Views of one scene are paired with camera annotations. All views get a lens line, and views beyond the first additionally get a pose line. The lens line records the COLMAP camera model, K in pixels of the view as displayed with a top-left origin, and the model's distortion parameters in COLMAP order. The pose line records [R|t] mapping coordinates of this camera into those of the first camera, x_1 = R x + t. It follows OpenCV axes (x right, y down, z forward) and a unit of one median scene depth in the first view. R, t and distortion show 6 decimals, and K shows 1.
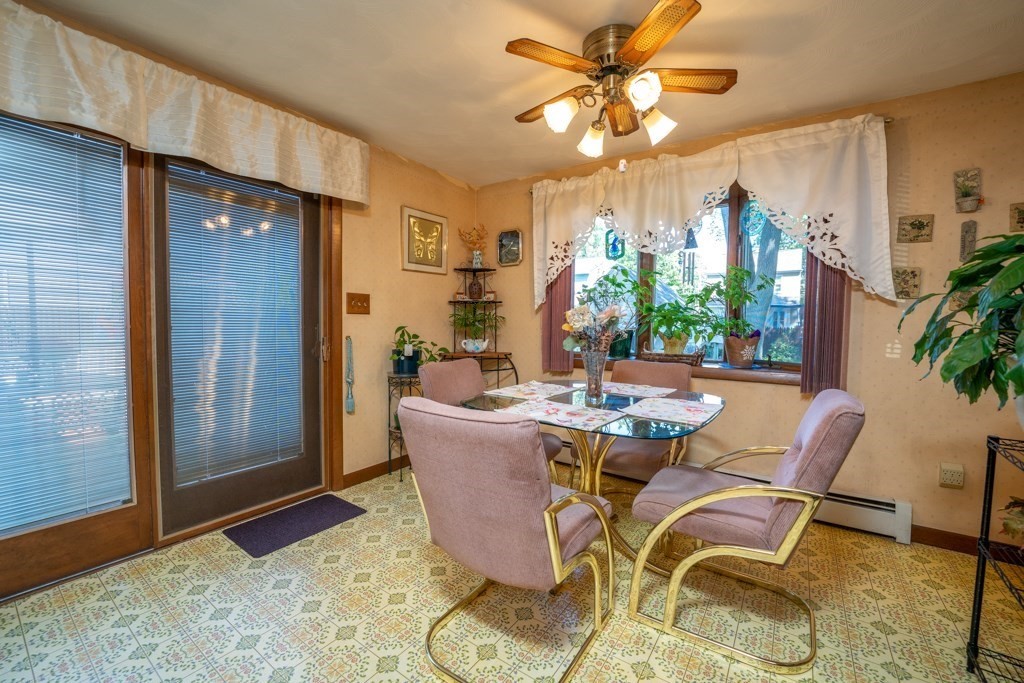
lens RADIAL K [[414.0, 0, 512.7], [0, 414.0, 341.0], [0, 0, 1]] dist [-0.029642, 0.003159]
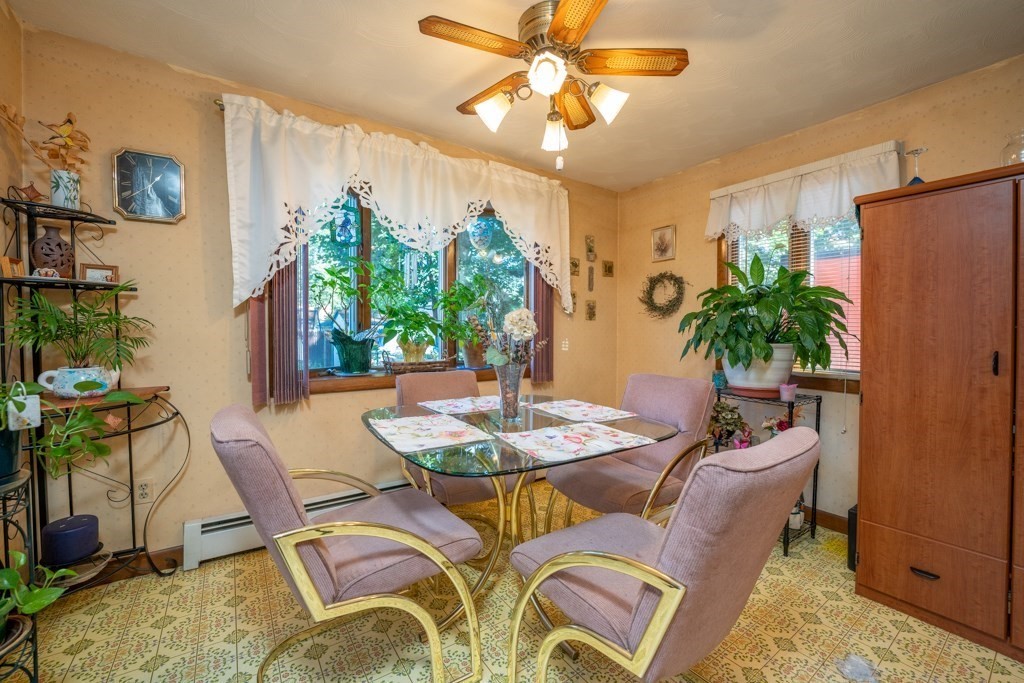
lens RADIAL K [[414.0, 0, 510.8], [0, 414.0, 340.0], [0, 0, 1]] dist [-0.029642, 0.003159]
pose [[0.346463, -0.030474, 0.937569, -0.406404], [0.042929, 0.998940, 0.016606, -0.024865], [-0.937081, 0.034496, 0.347404, 0.486930]]
